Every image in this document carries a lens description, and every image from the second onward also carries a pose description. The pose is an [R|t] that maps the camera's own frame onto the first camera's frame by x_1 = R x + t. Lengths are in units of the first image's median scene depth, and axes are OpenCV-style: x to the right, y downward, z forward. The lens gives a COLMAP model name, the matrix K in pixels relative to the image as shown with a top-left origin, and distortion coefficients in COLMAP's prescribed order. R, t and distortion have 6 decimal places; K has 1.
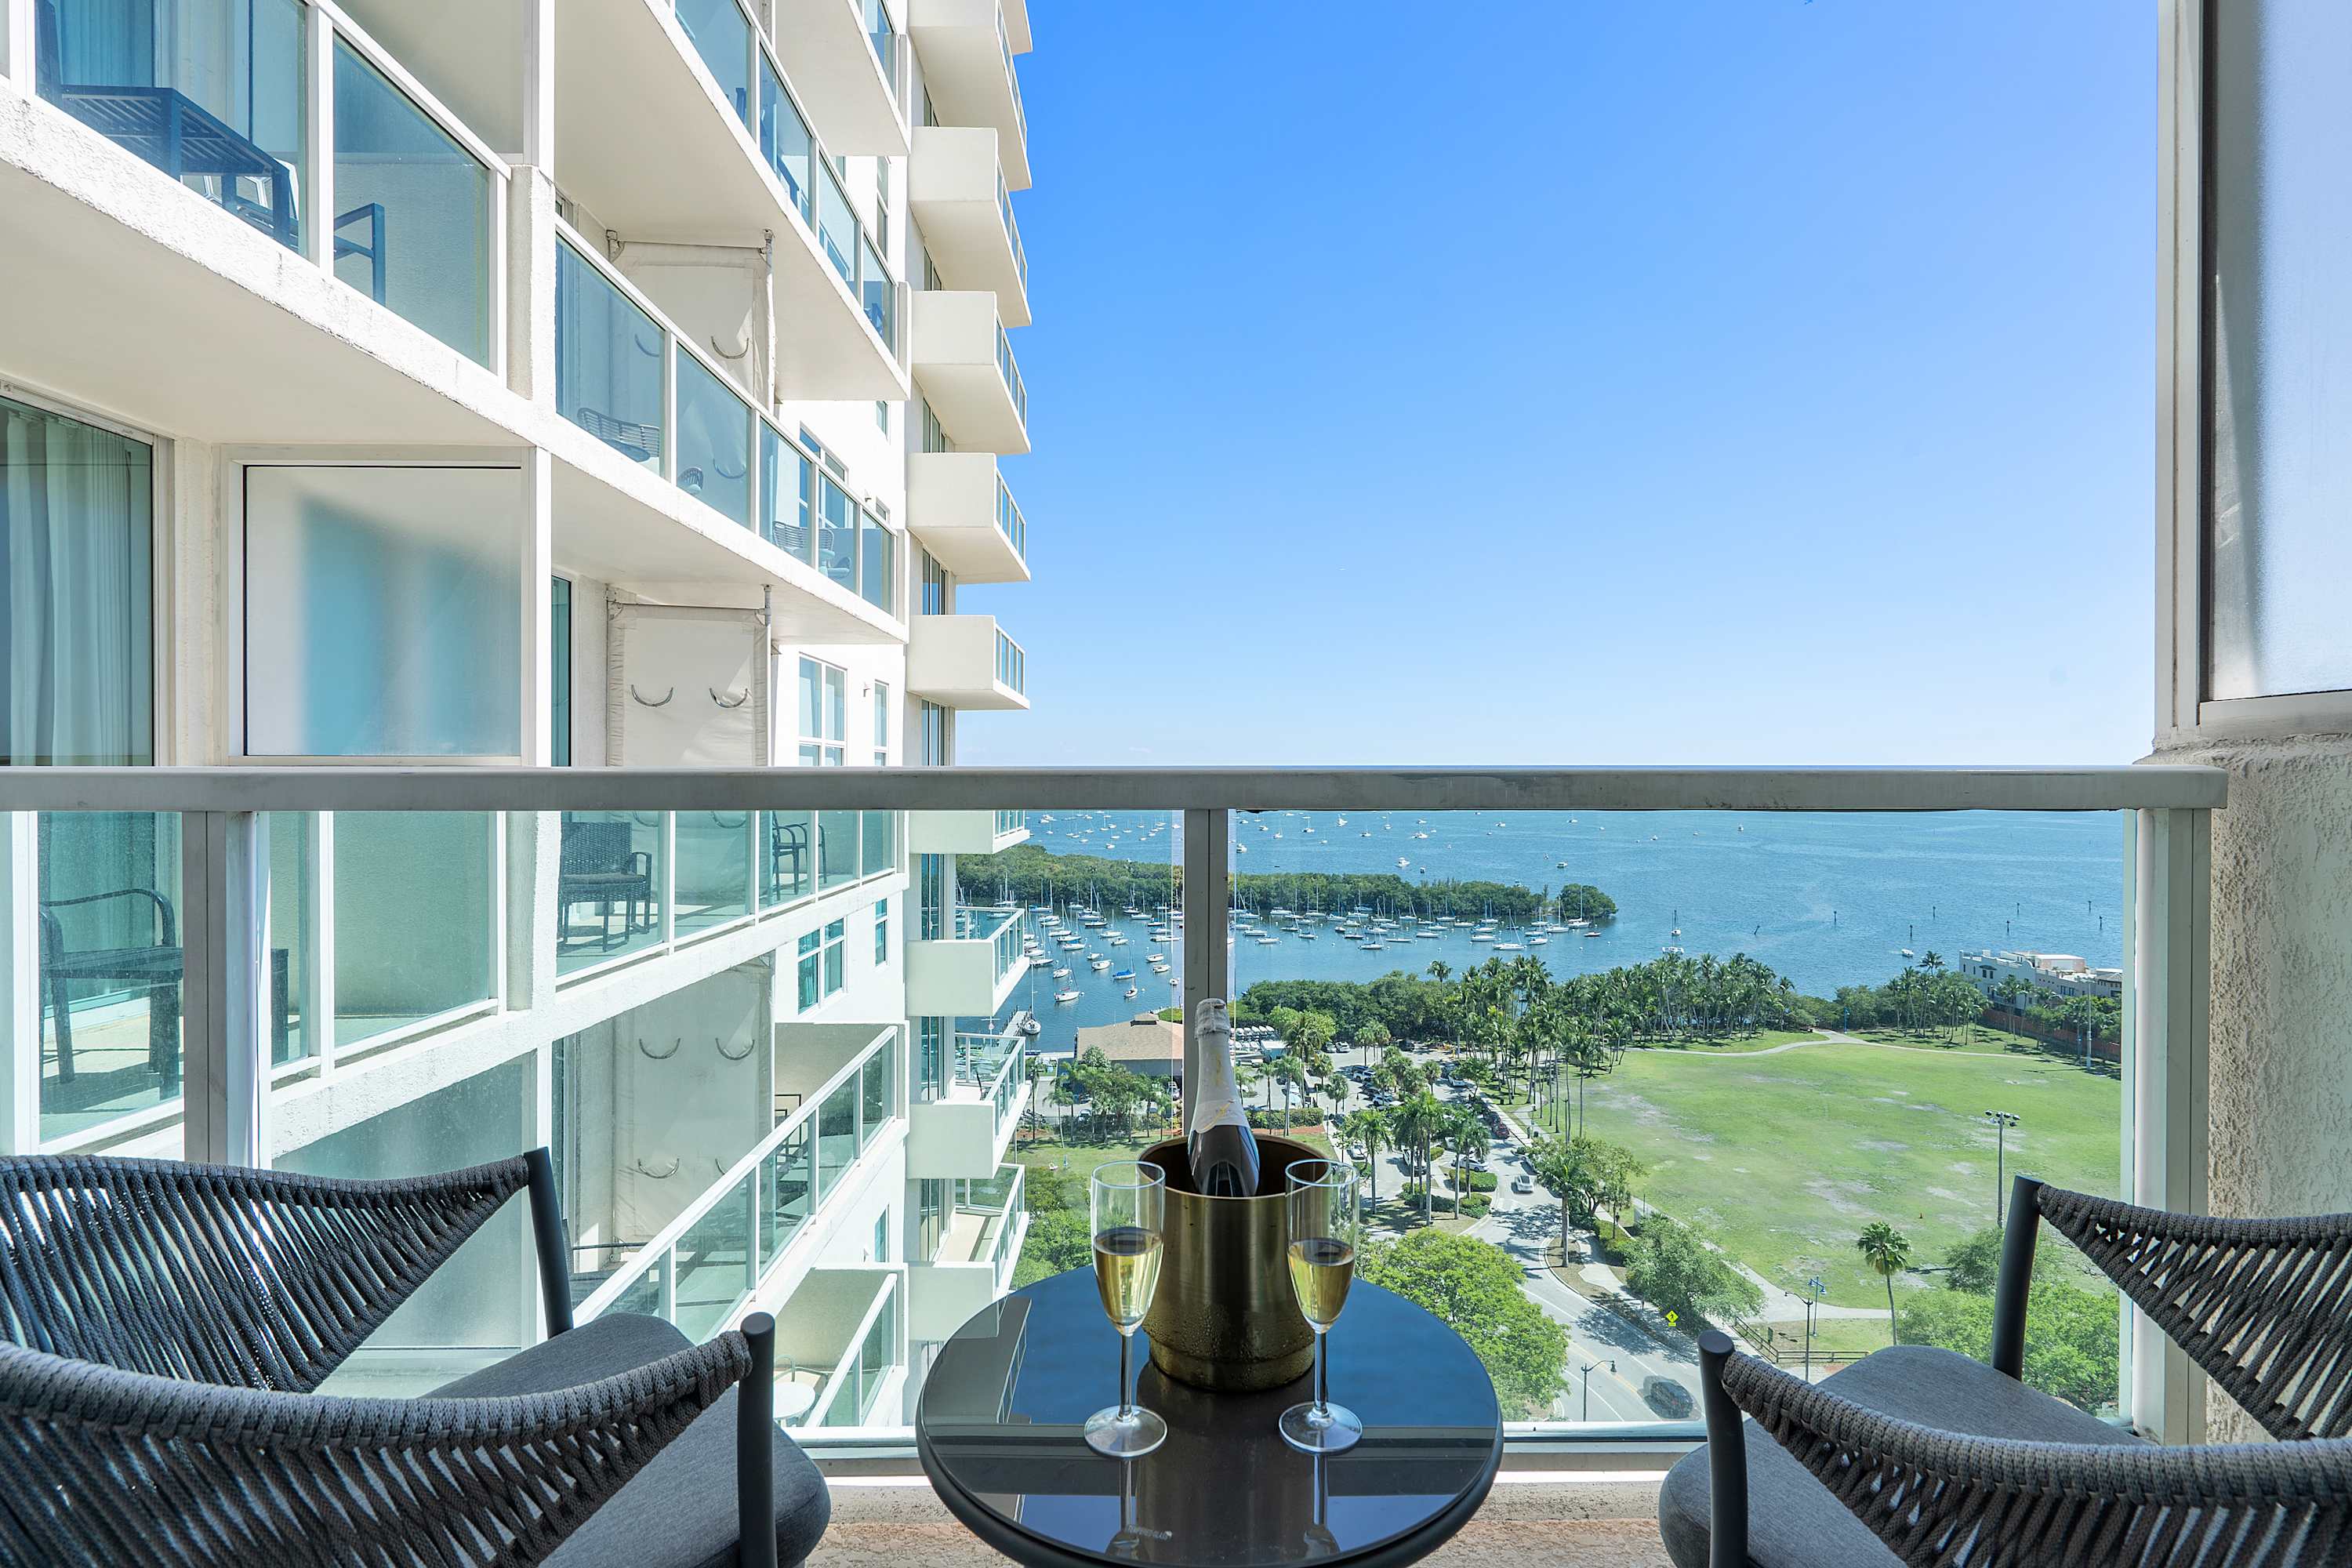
lens RADIAL K [[1115.5, 0, 1172.1], [0, 1115.5, 781.0], [0, 0, 1]] dist [0.001710, 0.001003]
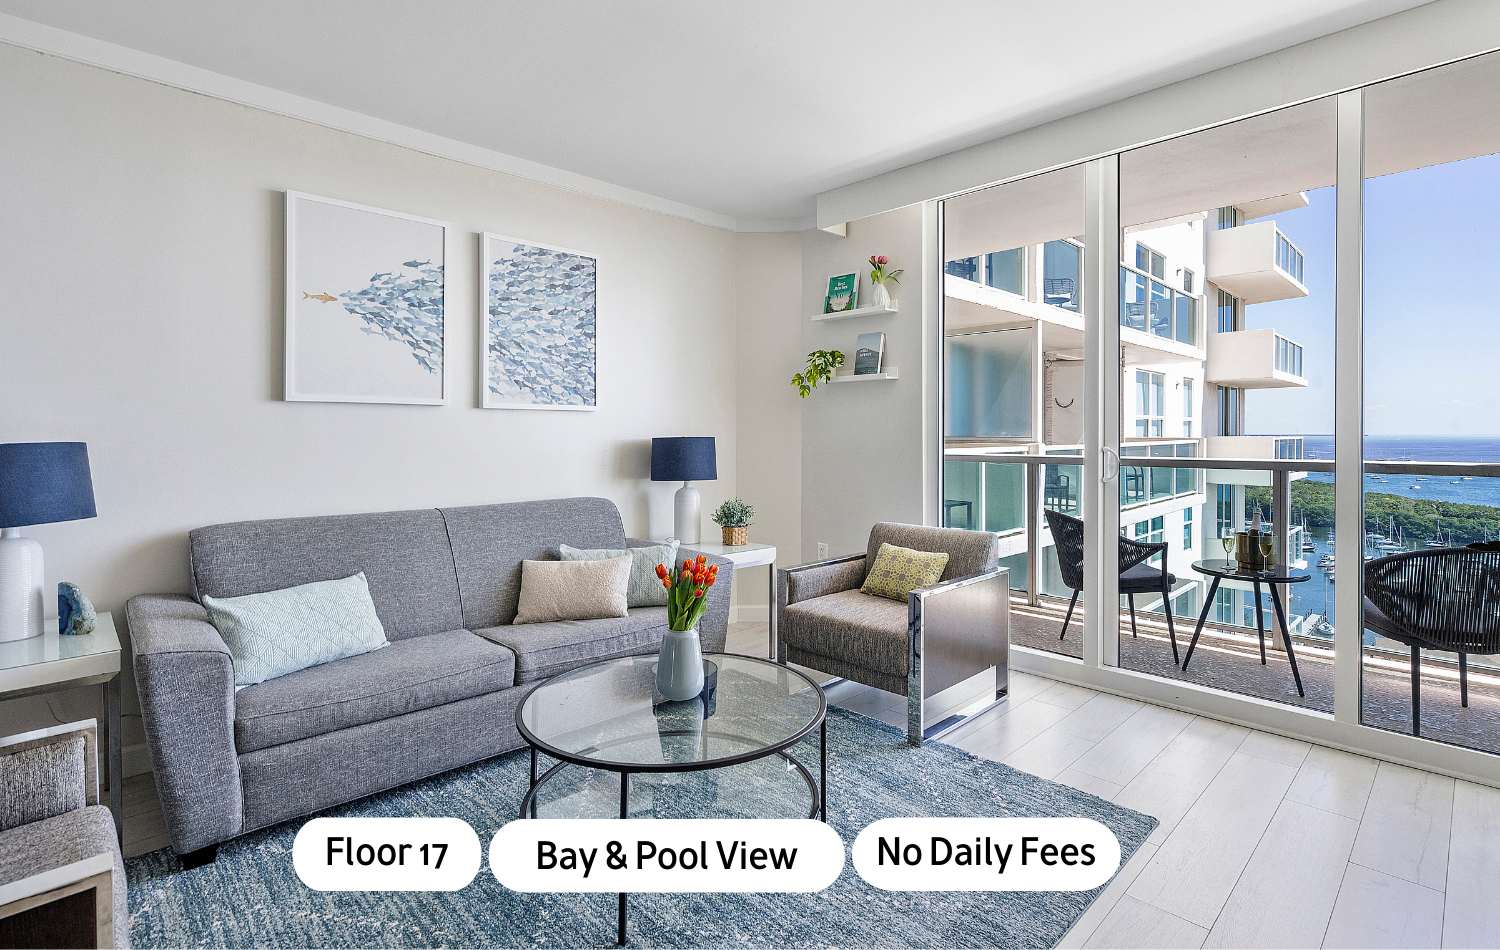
lens RADIAL K [[700.8, 0, 742.1], [0, 700.8, 435.2], [0, 0, 1]] dist [-0.004215, 0.000547]
pose [[0.680894, 0.002161, -0.732379, 0.057372], [0.001970, 0.999987, 0.004782, -0.014006], [0.732379, -0.004699, 0.680881, -0.222867]]
